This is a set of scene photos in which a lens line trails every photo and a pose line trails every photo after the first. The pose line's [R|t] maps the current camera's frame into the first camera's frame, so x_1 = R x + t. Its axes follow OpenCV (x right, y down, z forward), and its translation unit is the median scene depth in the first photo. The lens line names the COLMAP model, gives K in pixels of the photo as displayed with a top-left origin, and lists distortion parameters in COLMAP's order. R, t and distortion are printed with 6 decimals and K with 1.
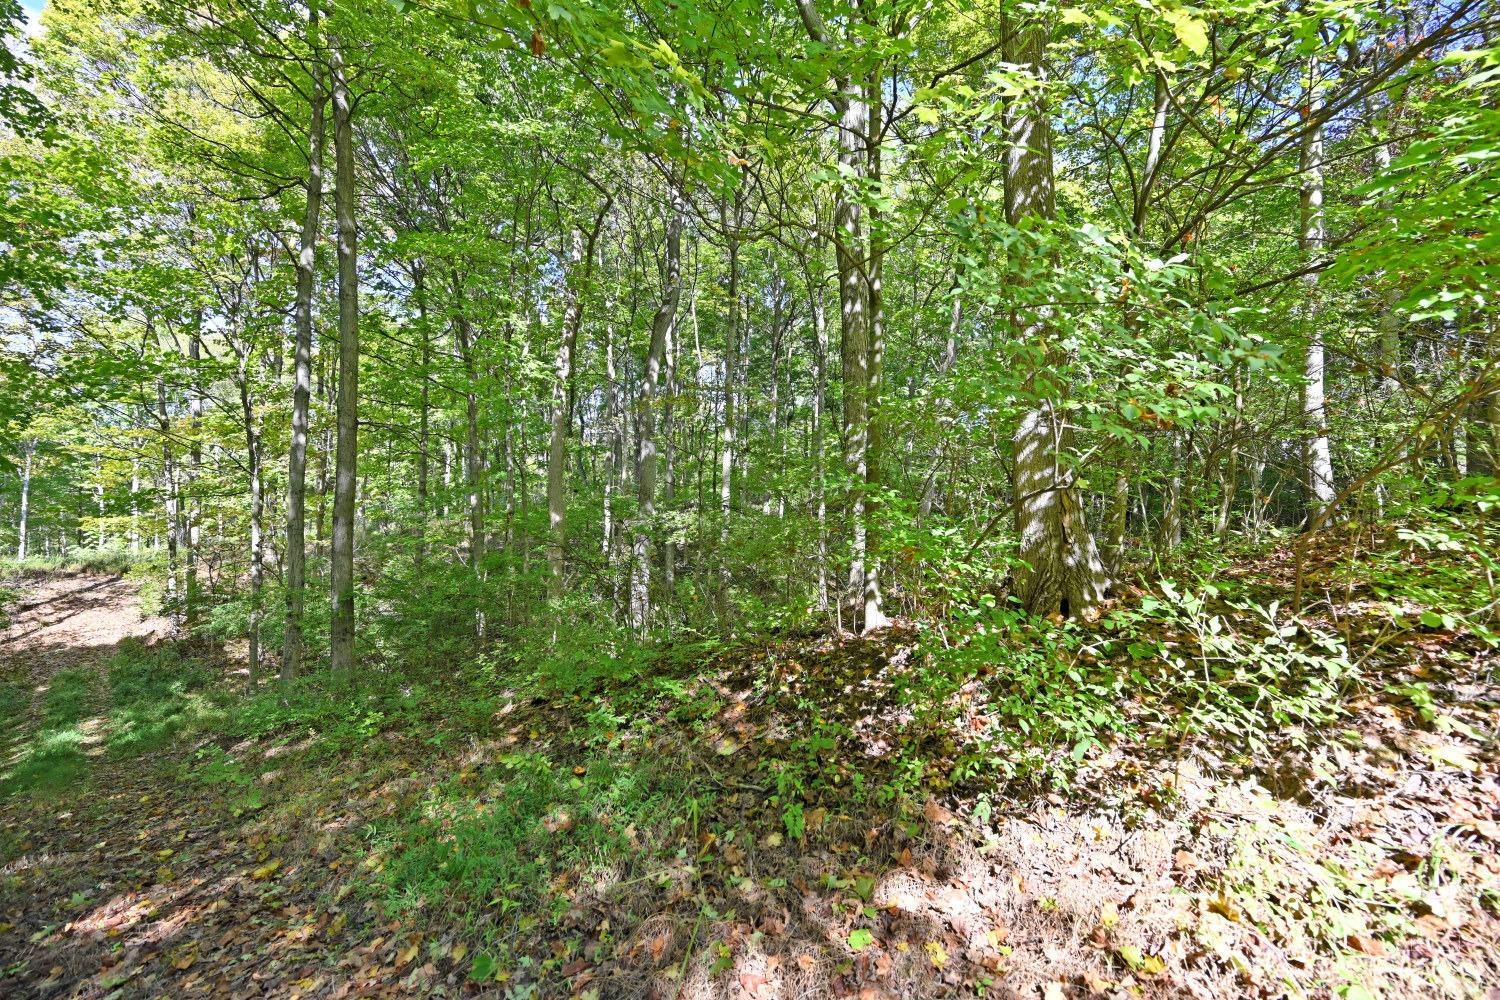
lens RADIAL K [[586.9, 0, 748.6], [0, 586.9, 502.4], [0, 0, 1]] dist [-0.000322, 0.000269]
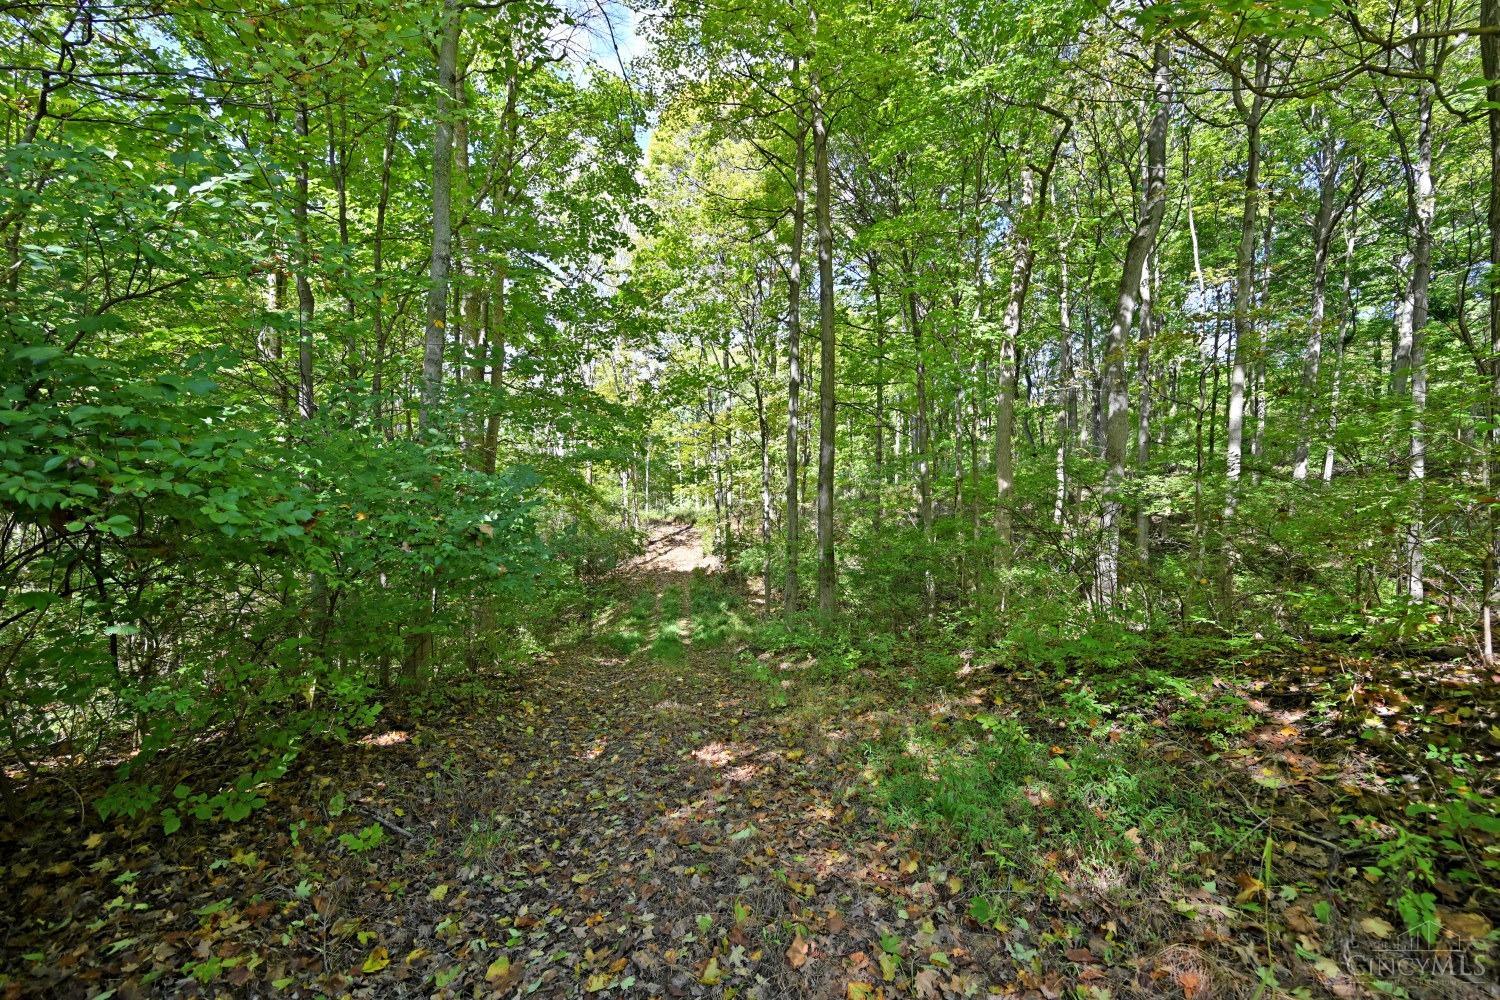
lens RADIAL K [[586.9, 0, 749.1], [0, 586.9, 501.8], [0, 0, 1]] dist [-0.000322, 0.000269]
pose [[0.754334, 0.016567, -0.656282, -0.013373], [0.019540, 0.998672, 0.047669, 0.000745], [0.656200, -0.048782, 0.753009, -0.004277]]
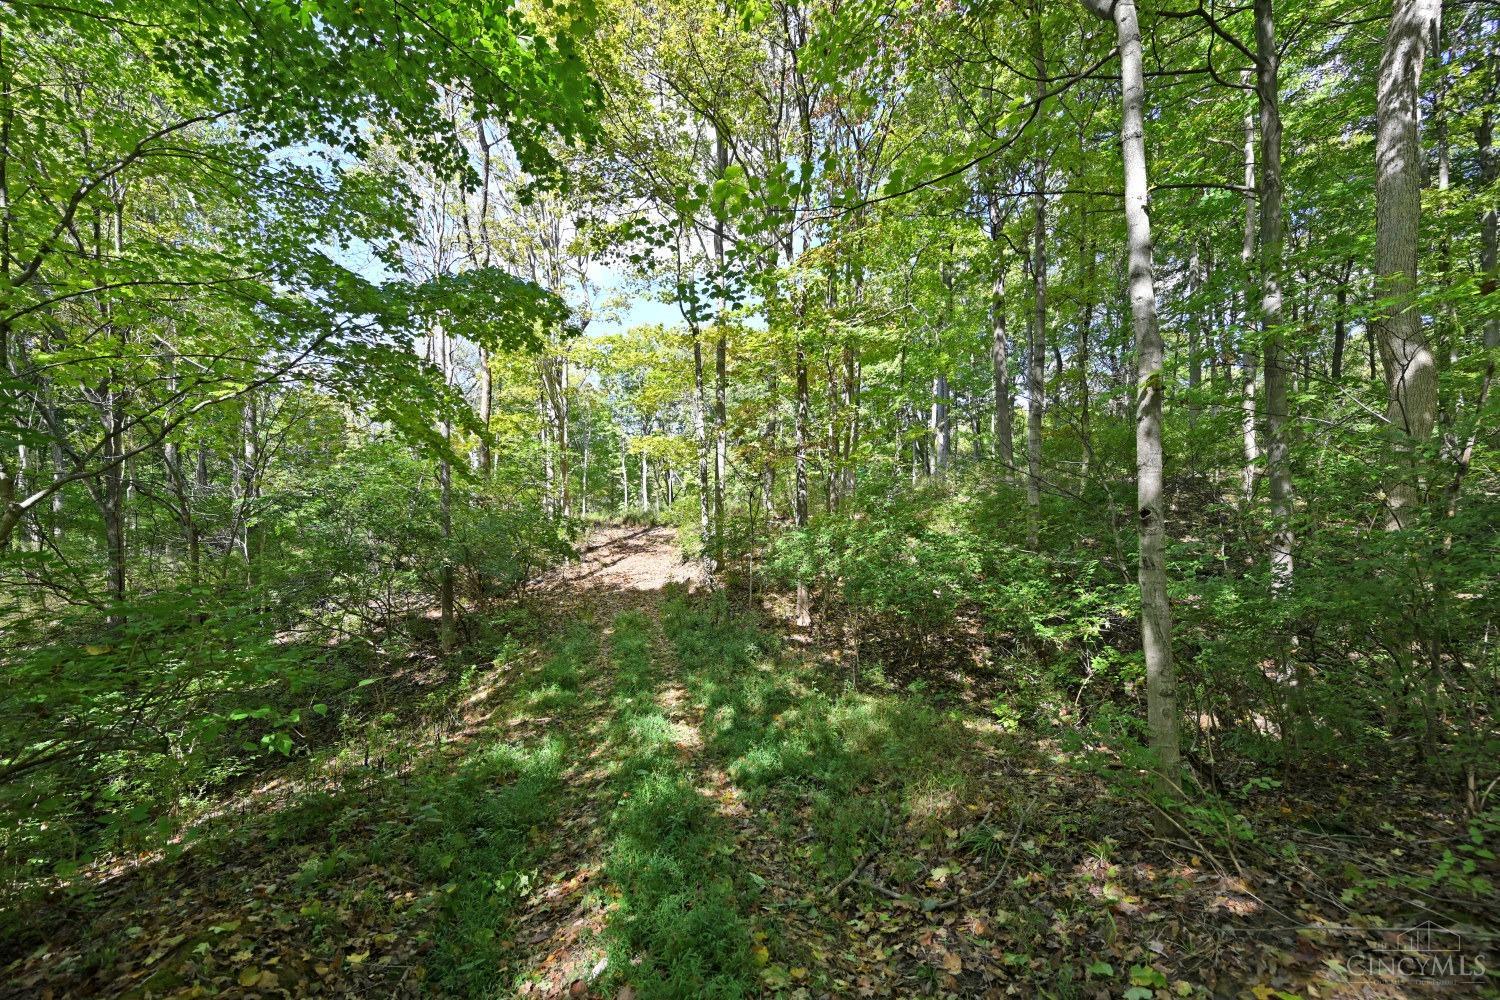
lens RADIAL K [[586.9, 0, 757.2], [0, 586.9, 502.5], [0, 0, 1]] dist [-0.000322, 0.000269]
pose [[0.825140, -0.021078, -0.564536, -0.761870], [0.020896, 0.999759, -0.006786, 0.198070], [0.564542, -0.006198, 0.825381, 0.596114]]
